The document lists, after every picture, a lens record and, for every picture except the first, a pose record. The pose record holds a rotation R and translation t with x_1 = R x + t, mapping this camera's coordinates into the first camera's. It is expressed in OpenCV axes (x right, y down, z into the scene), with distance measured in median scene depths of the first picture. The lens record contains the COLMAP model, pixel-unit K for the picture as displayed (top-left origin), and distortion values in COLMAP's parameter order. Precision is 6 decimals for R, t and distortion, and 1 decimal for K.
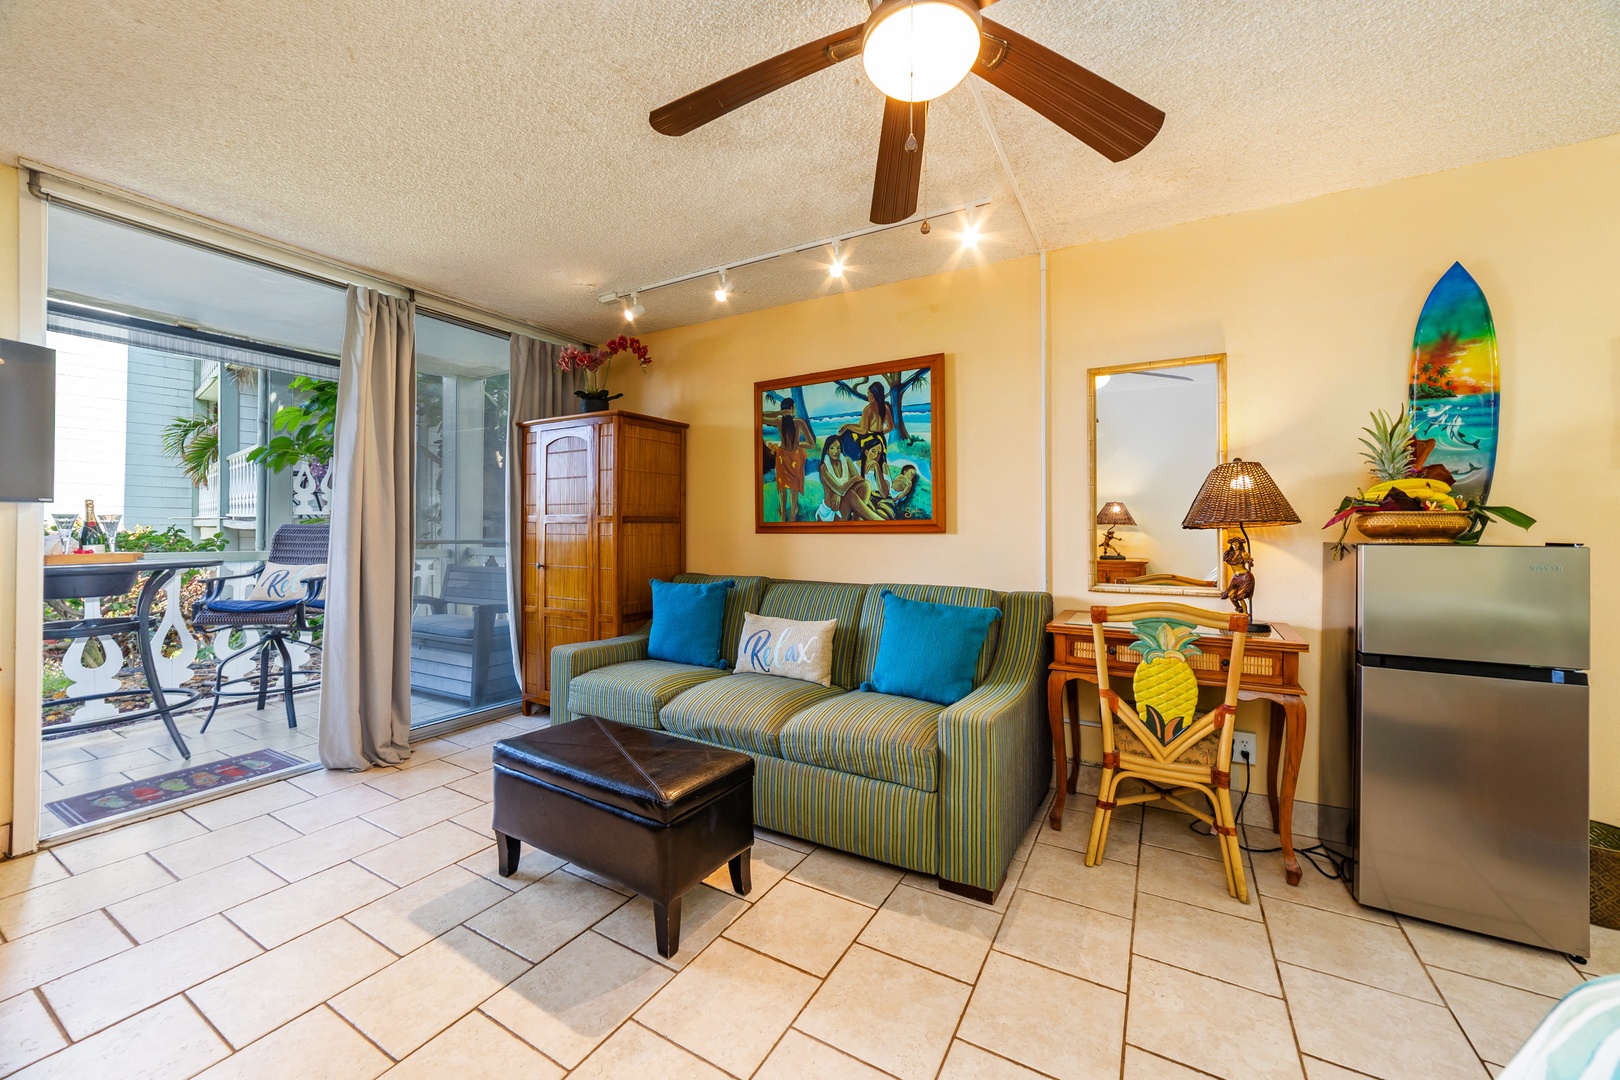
lens RADIAL K [[611.1, 0, 807.5], [0, 611.1, 543.7], [0, 0, 1]] dist [-0.016913, 0.003498]
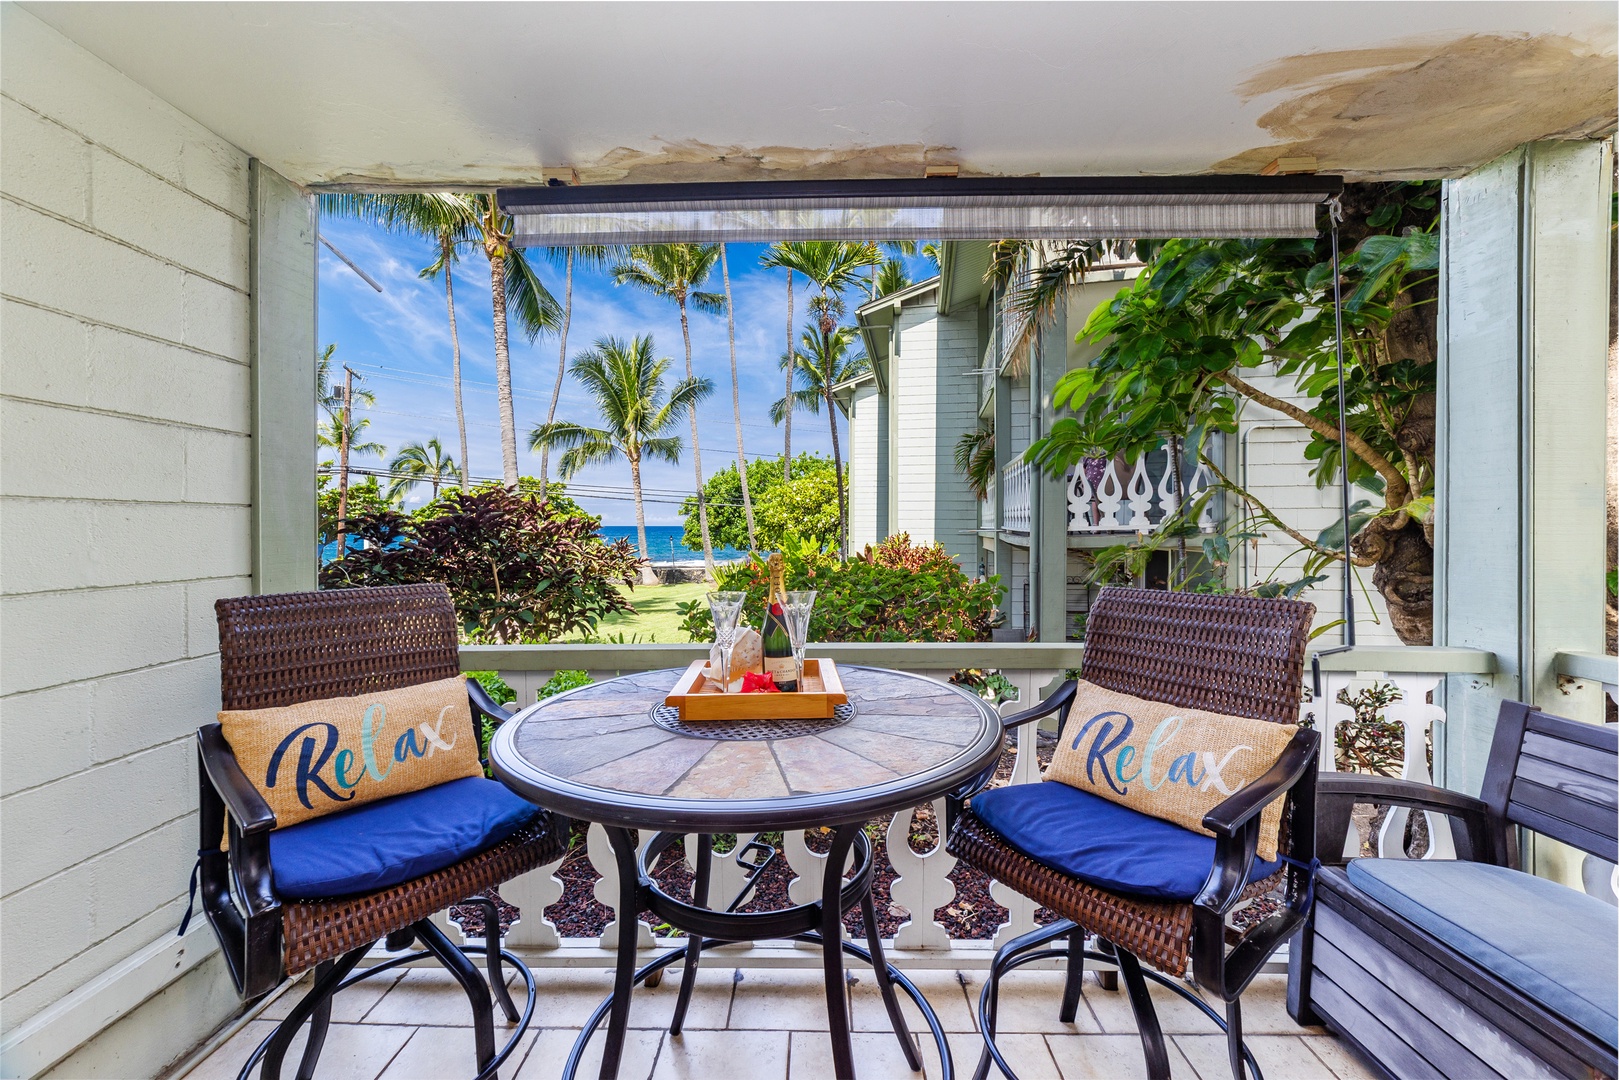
lens RADIAL K [[610.7, 0, 801.6], [0, 610.7, 540.7], [0, 0, 1]] dist [-0.016913, 0.003498]
pose [[0.470424, 0.002481, -0.882437, -0.263350], [0.001769, 0.999991, 0.003754, -0.032330], [0.882439, -0.003327, 0.470415, 0.269400]]
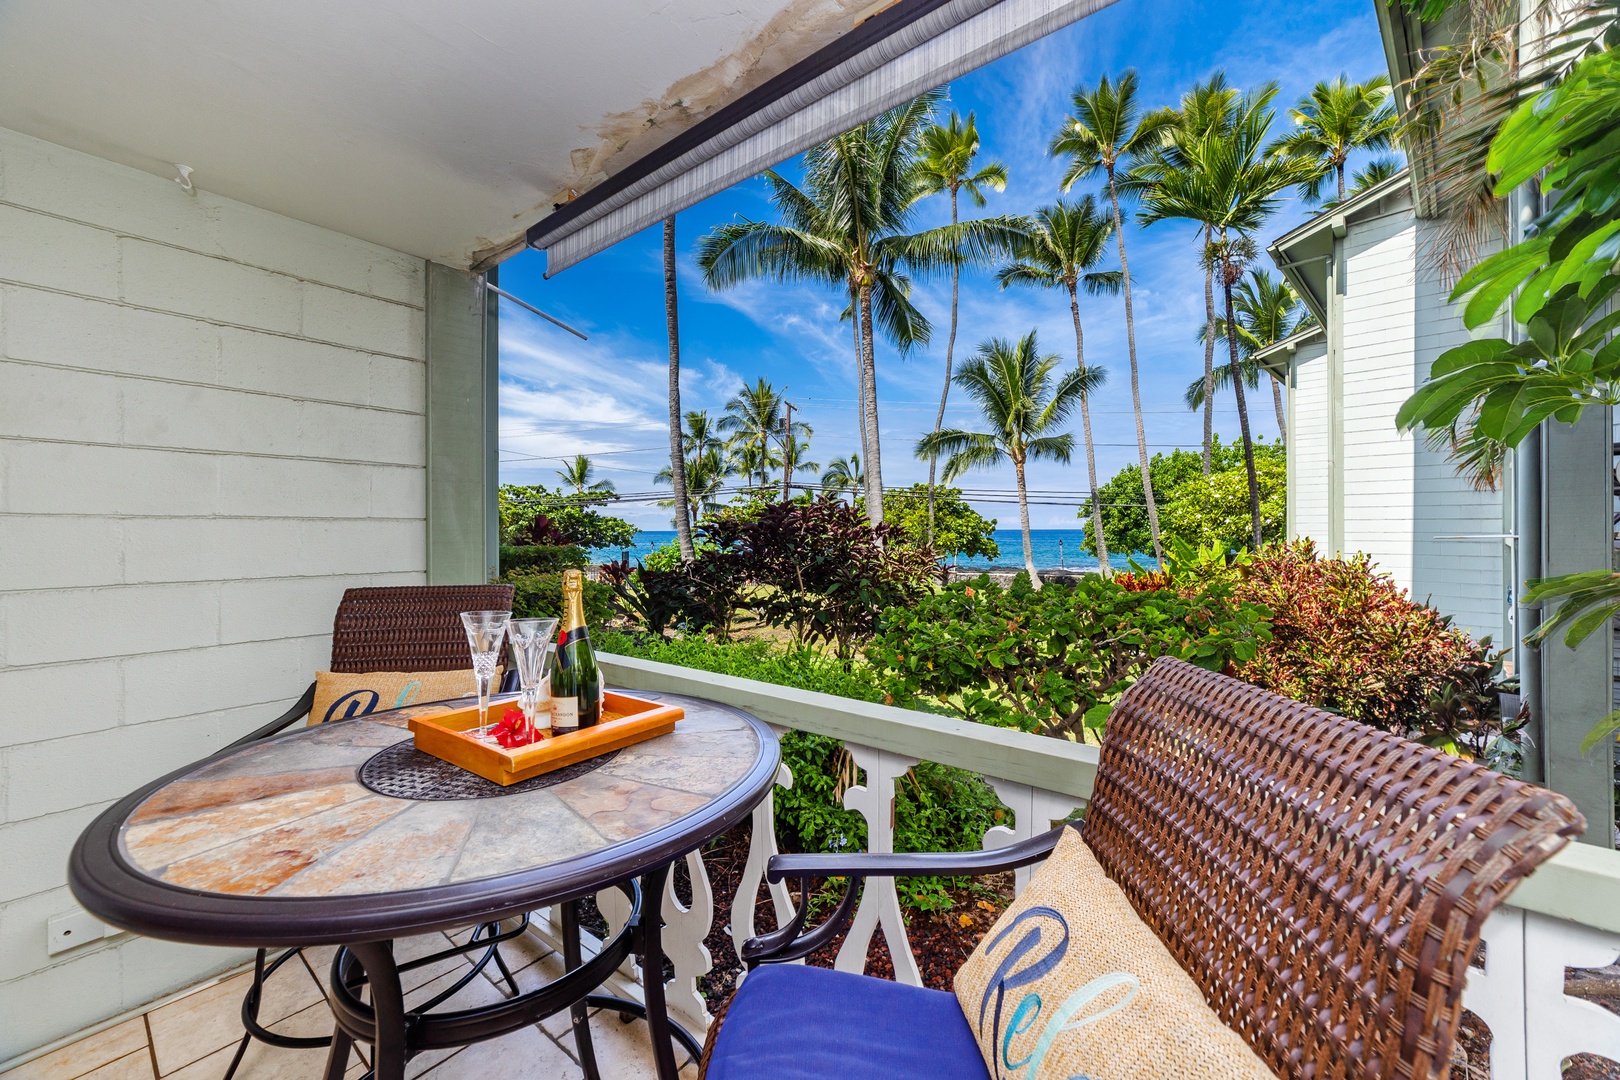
lens RADIAL K [[611.1, 0, 812.5], [0, 611.1, 538.4], [0, 0, 1]] dist [-0.016913, 0.003498]
pose [[-0.140699, -0.005076, -0.990039, -0.283309], [-0.007026, 0.999967, -0.004128, -0.035205], [0.990027, 0.006375, -0.140730, 0.410027]]
